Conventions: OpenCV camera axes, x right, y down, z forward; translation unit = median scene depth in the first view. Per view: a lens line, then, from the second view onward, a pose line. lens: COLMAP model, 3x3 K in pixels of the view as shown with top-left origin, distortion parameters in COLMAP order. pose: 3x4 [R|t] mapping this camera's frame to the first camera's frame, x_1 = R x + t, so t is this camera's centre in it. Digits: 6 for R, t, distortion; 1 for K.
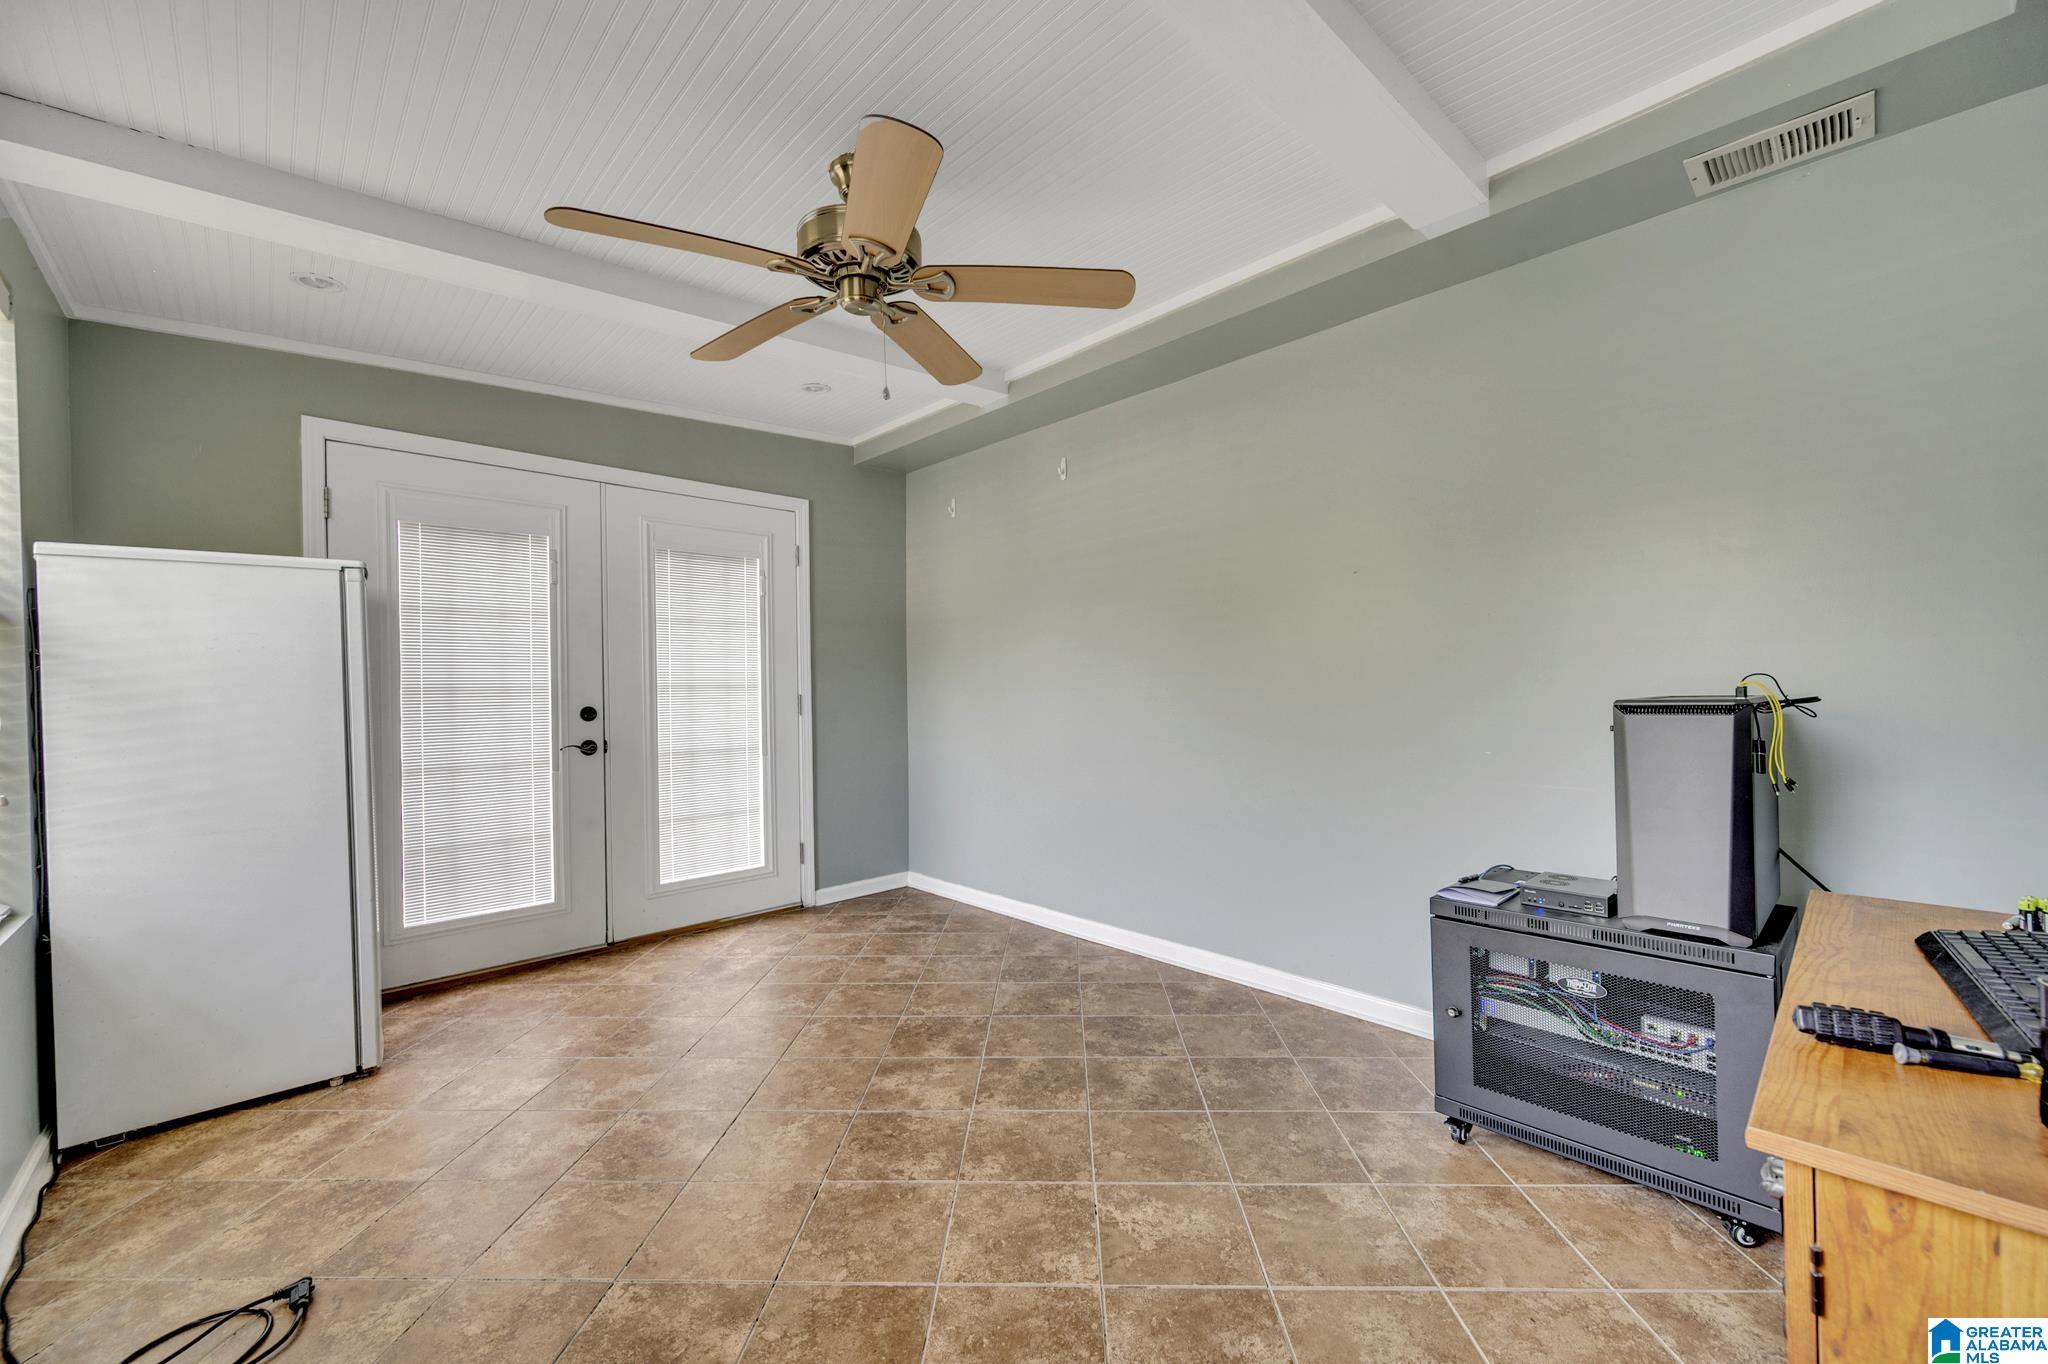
lens RADIAL K [[801.2, 0, 1034.4], [0, 801.2, 682.6], [0, 0, 1]] dist [-0.017745, -0.000096]
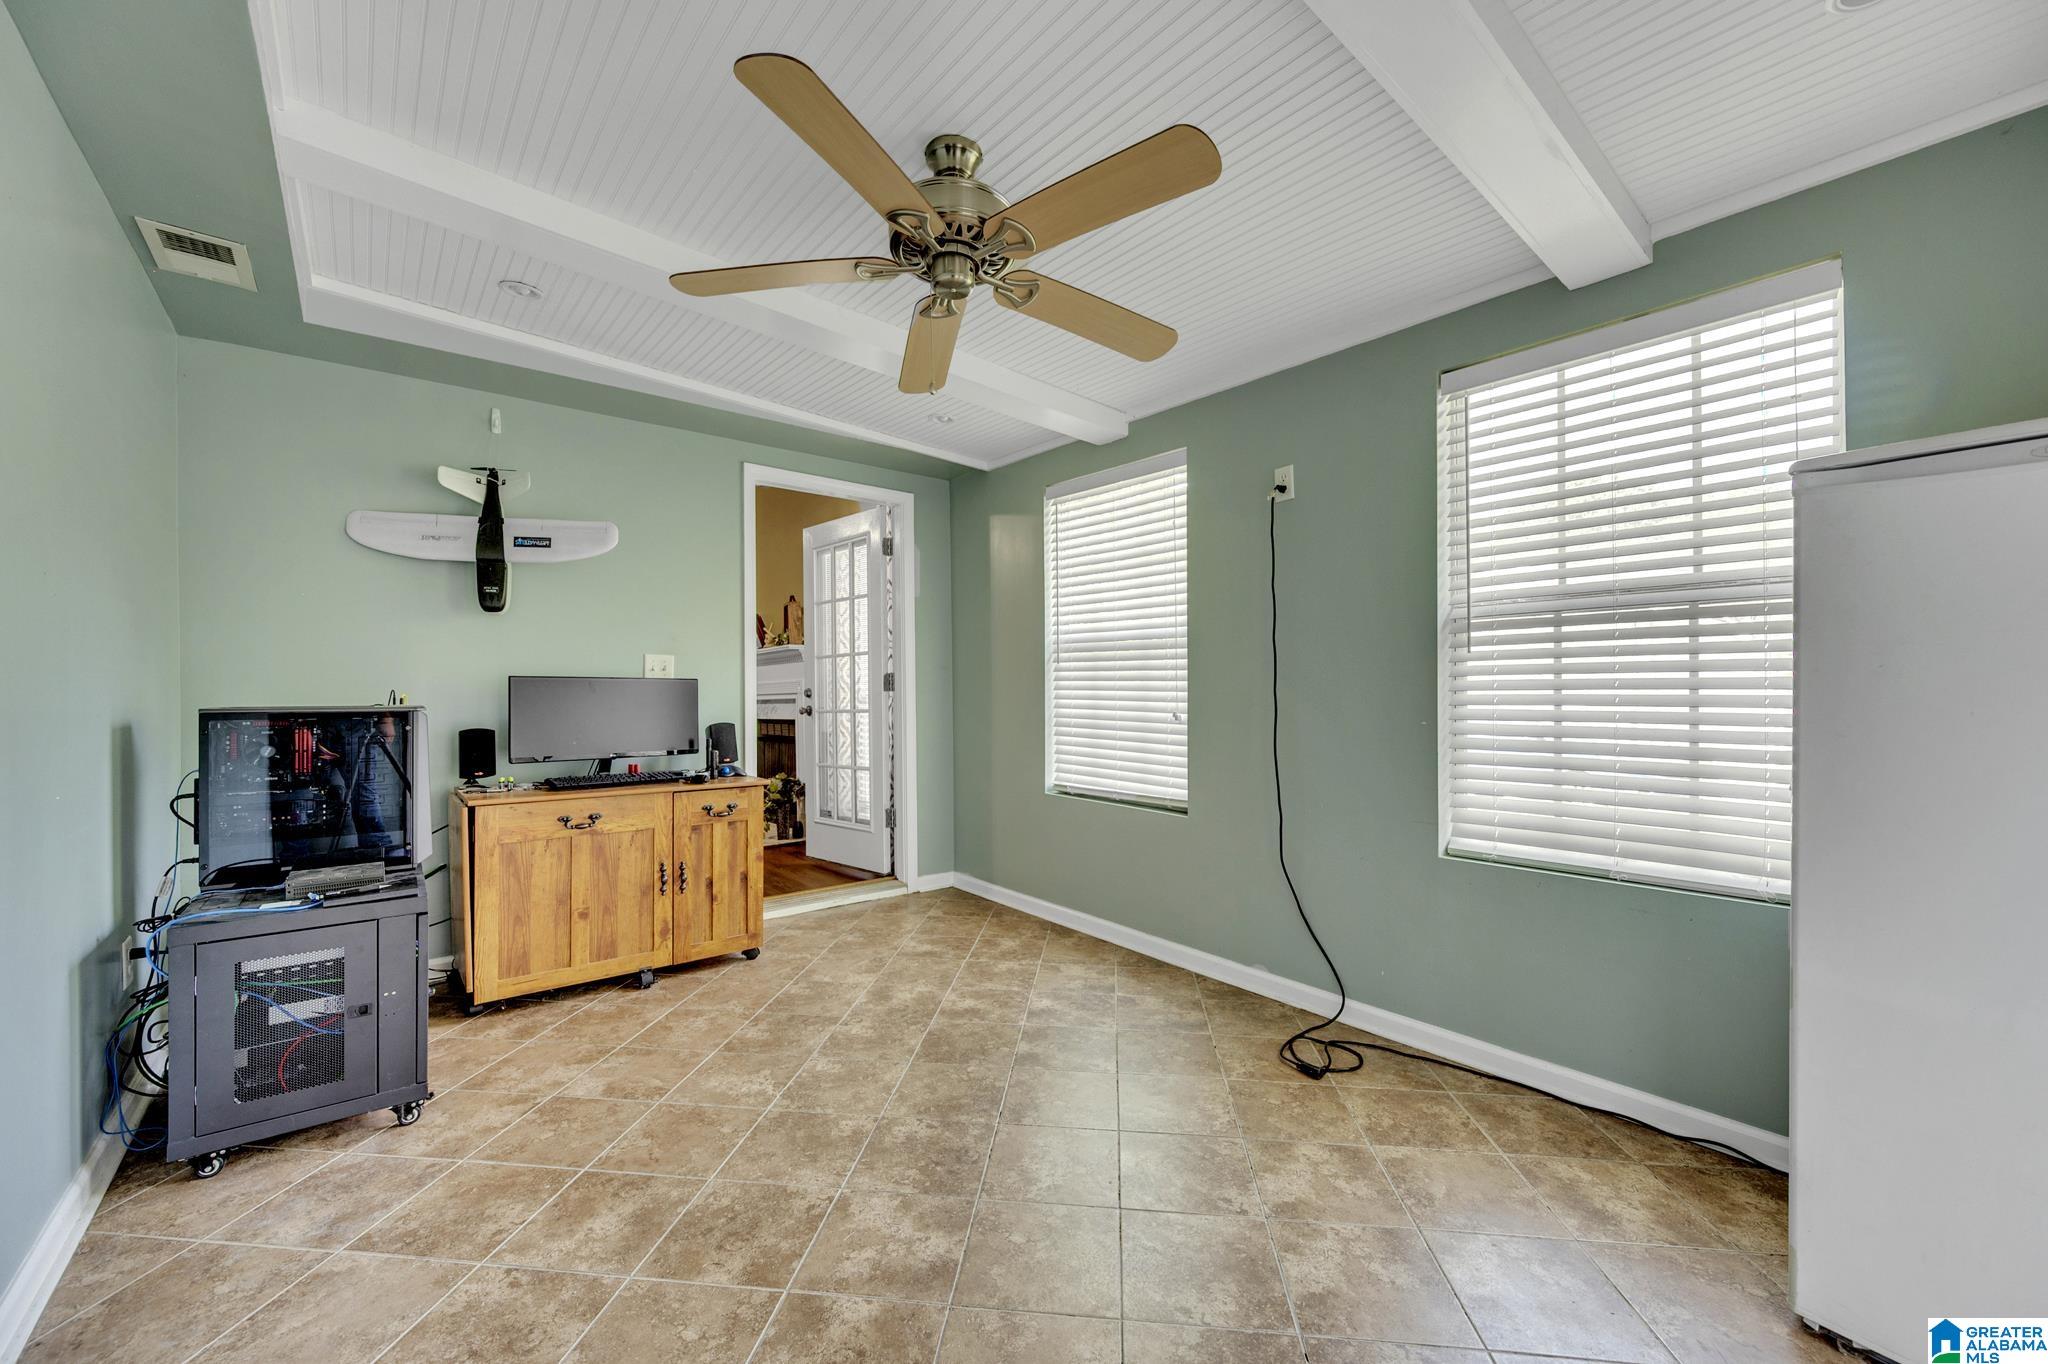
lens RADIAL K [[801.2, 0, 1024.6], [0, 801.2, 685.4], [0, 0, 1]] dist [-0.017745, -0.000096]
pose [[-0.996699, 0.013388, 0.080079, -0.361252], [0.012271, 0.999821, -0.014424, 0.018082], [-0.080258, -0.013393, -0.996684, 1.911145]]
